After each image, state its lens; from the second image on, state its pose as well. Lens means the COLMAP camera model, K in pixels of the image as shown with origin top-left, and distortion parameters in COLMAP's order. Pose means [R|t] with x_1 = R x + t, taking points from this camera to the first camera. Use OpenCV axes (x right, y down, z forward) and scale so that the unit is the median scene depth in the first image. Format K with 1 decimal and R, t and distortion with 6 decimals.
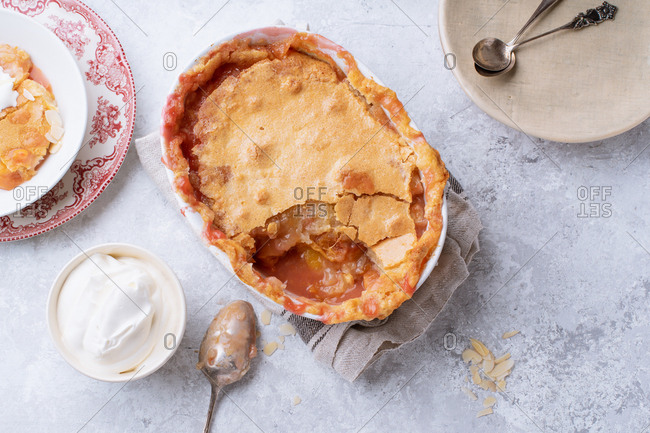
lens RADIAL K [[980.1, 0, 324.8], [0, 980.1, 194.7], [0, 0, 1]] dist [-0.039899, -0.046835]
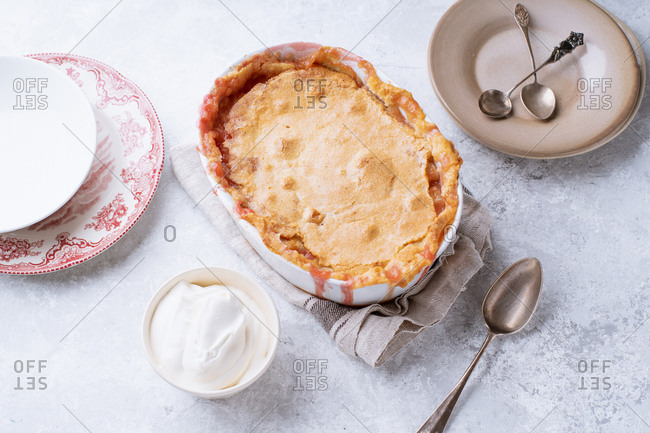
lens RADIAL K [[980.1, 0, 324.8], [0, 980.1, 194.7], [0, 0, 1]] dist [-0.039899, -0.046835]
pose [[0.999926, 0.006320, 0.010378, -0.034948], [-0.003099, 0.958484, -0.285128, 0.312570], [-0.011749, 0.285075, 0.958433, -0.023209]]
